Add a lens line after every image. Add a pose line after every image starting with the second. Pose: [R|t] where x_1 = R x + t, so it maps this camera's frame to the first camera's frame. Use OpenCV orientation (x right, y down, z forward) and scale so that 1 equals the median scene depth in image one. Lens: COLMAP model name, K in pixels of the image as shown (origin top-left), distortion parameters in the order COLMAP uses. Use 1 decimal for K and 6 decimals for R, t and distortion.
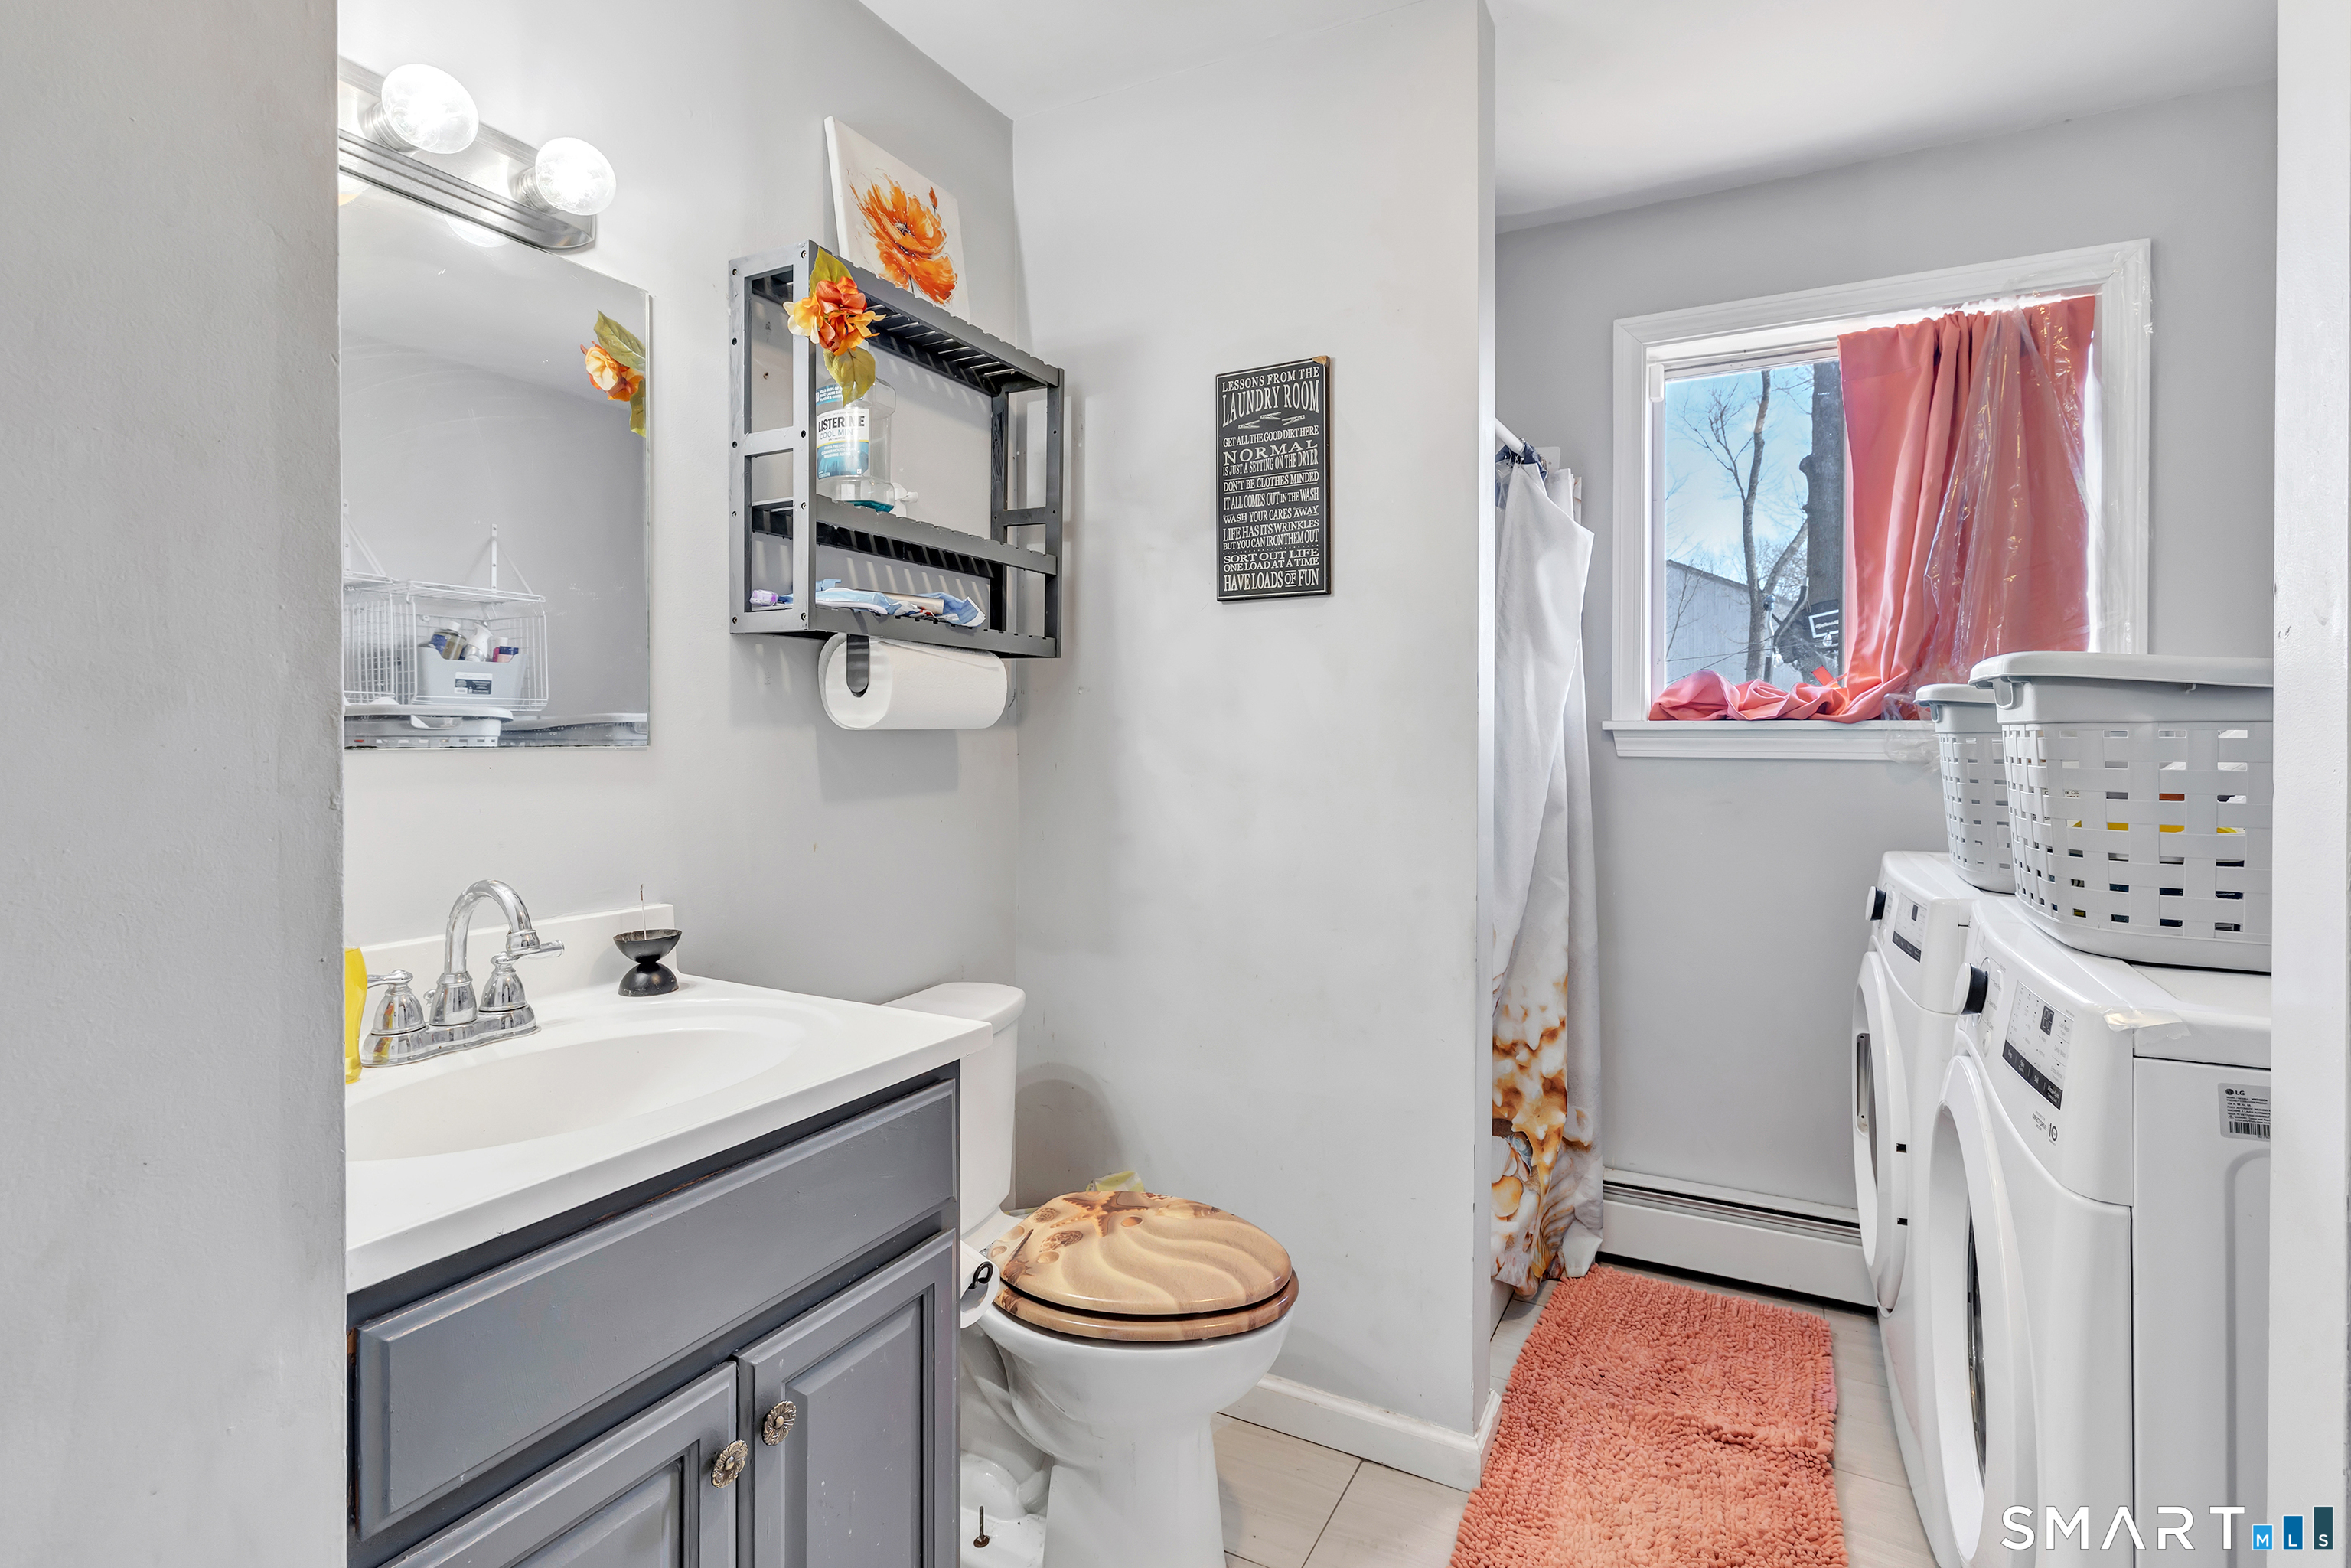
lens RADIAL K [[1146.1, 0, 1211.6], [0, 1146.1, 704.0], [0, 0, 1]] dist [0.001103, 0.000460]
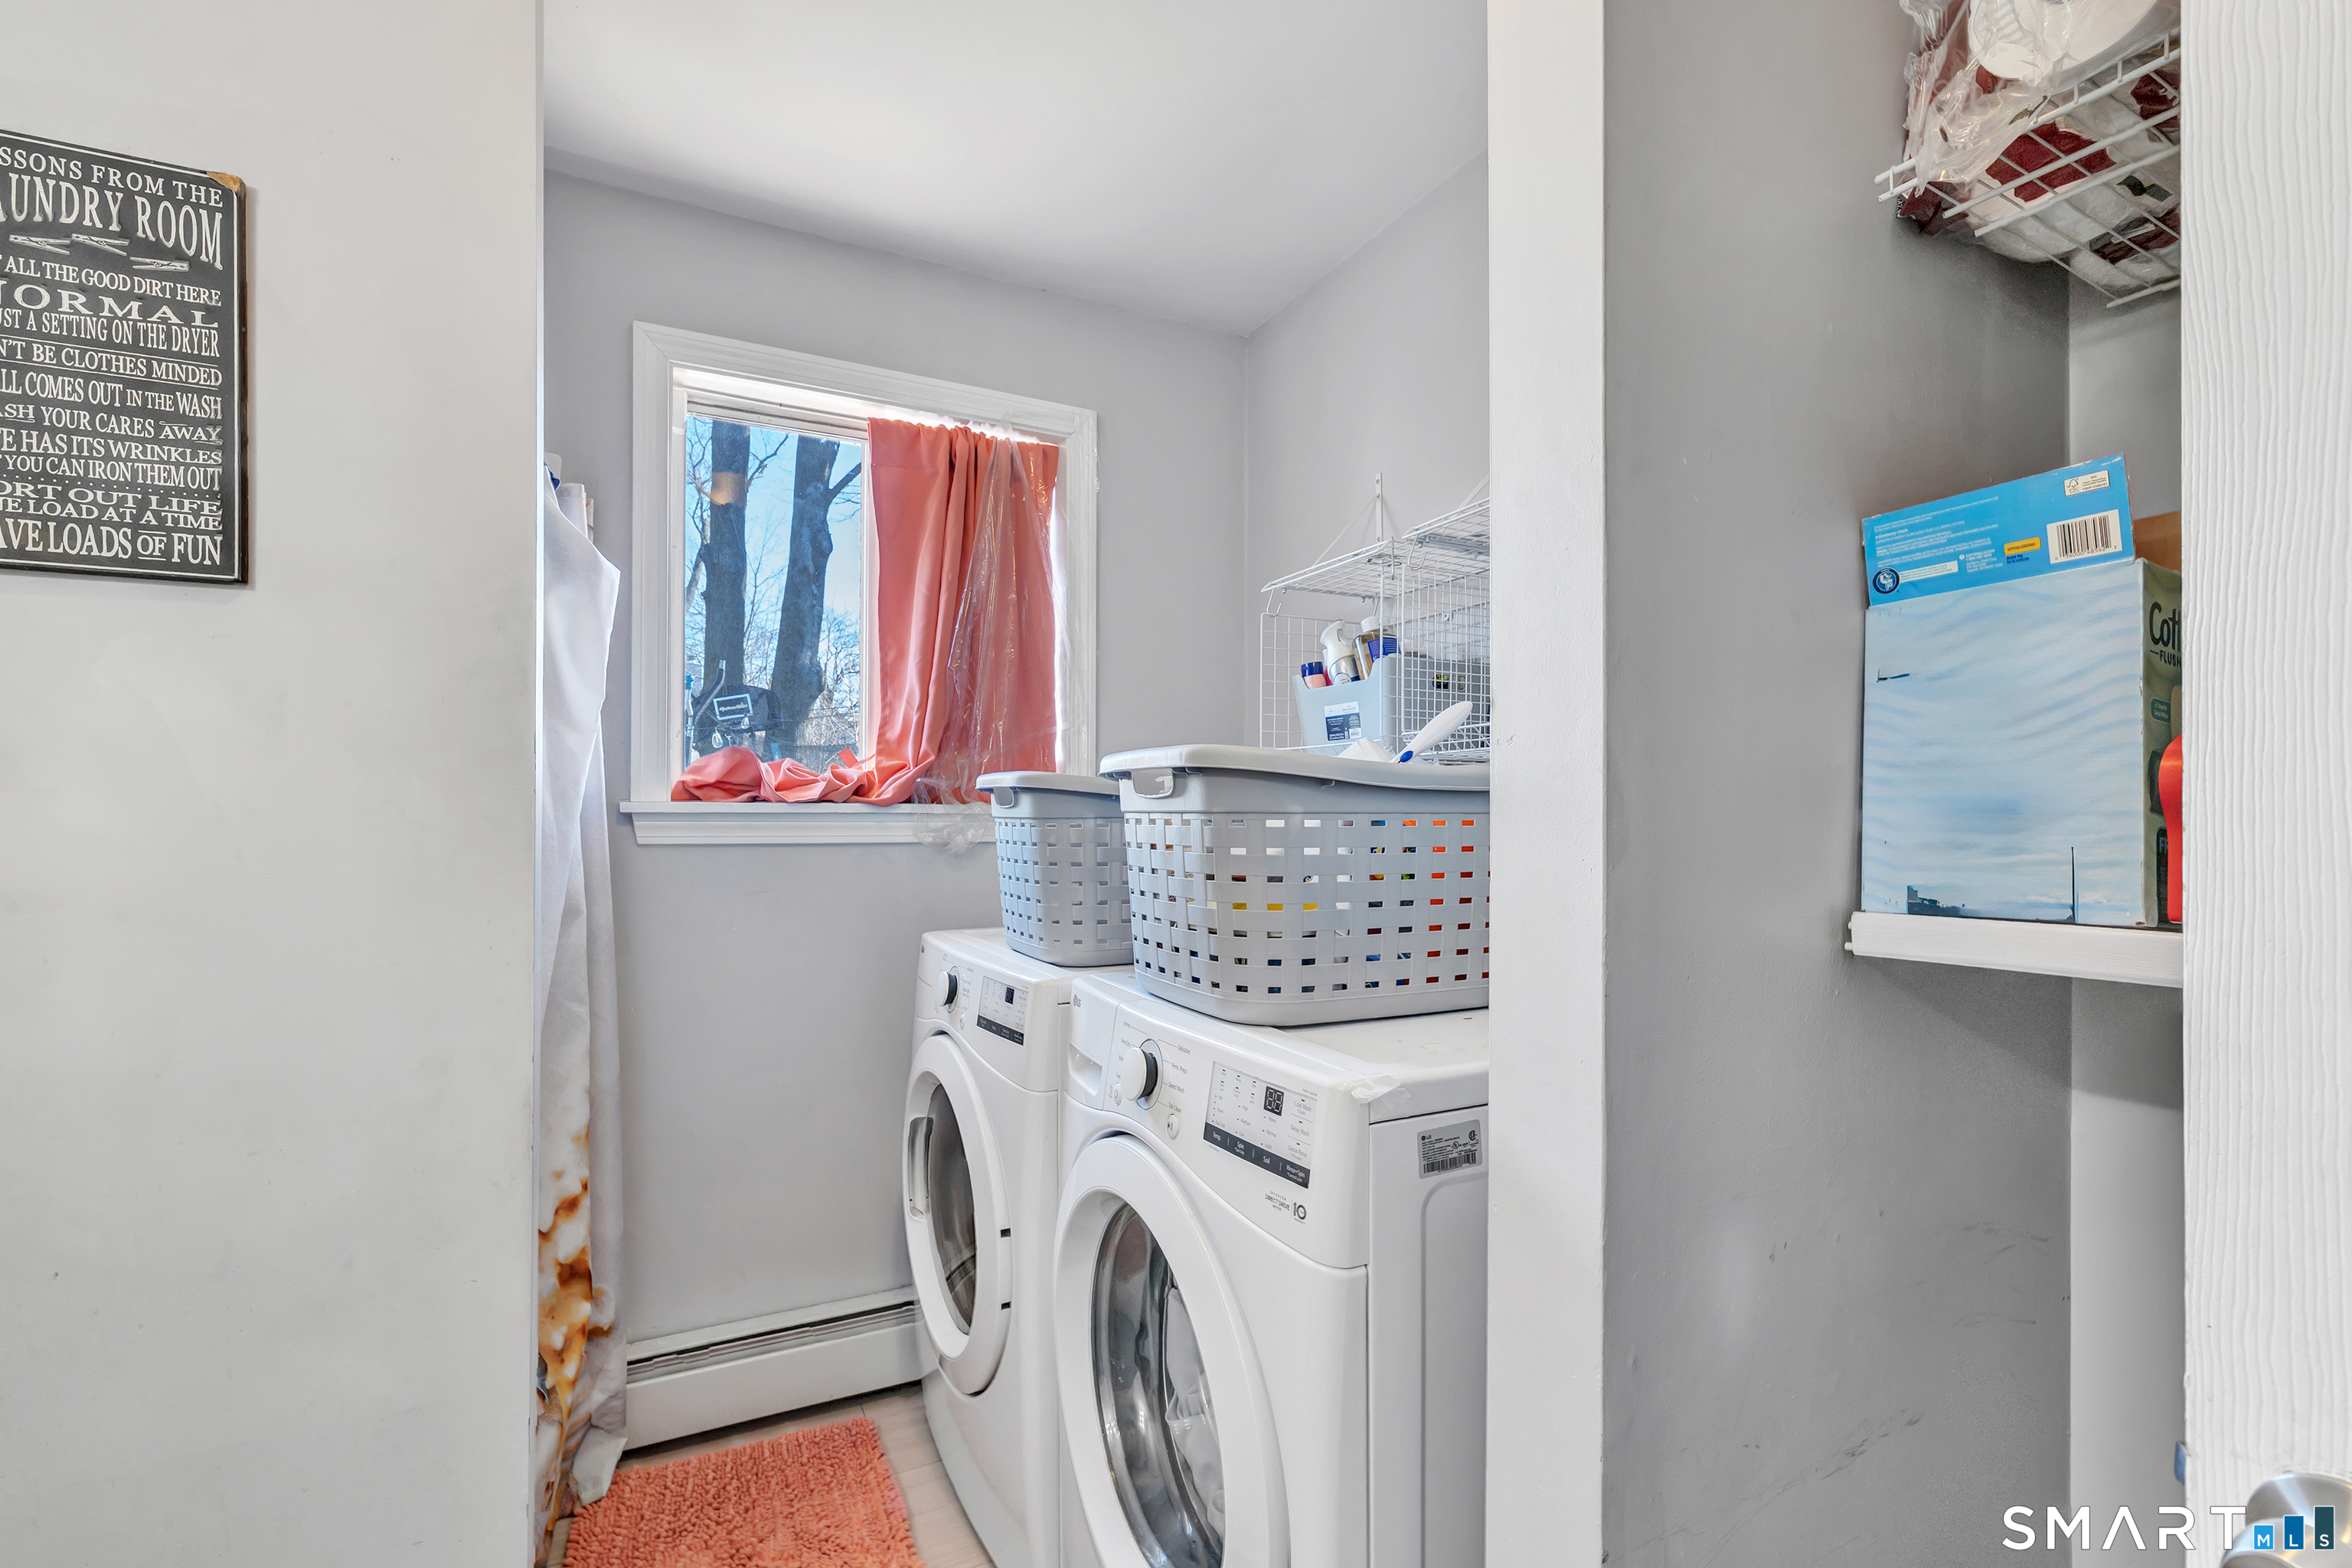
lens RADIAL K [[1070.5, 0, 1169.9], [0, 1070.5, 800.8], [0, 0, 1]] dist [0.000975, -0.000068]
pose [[0.585503, 0.009372, 0.810616, -0.060241], [-0.023819, 0.999700, 0.005646, 0.000635], [-0.810320, -0.022614, 0.585551, 0.273020]]
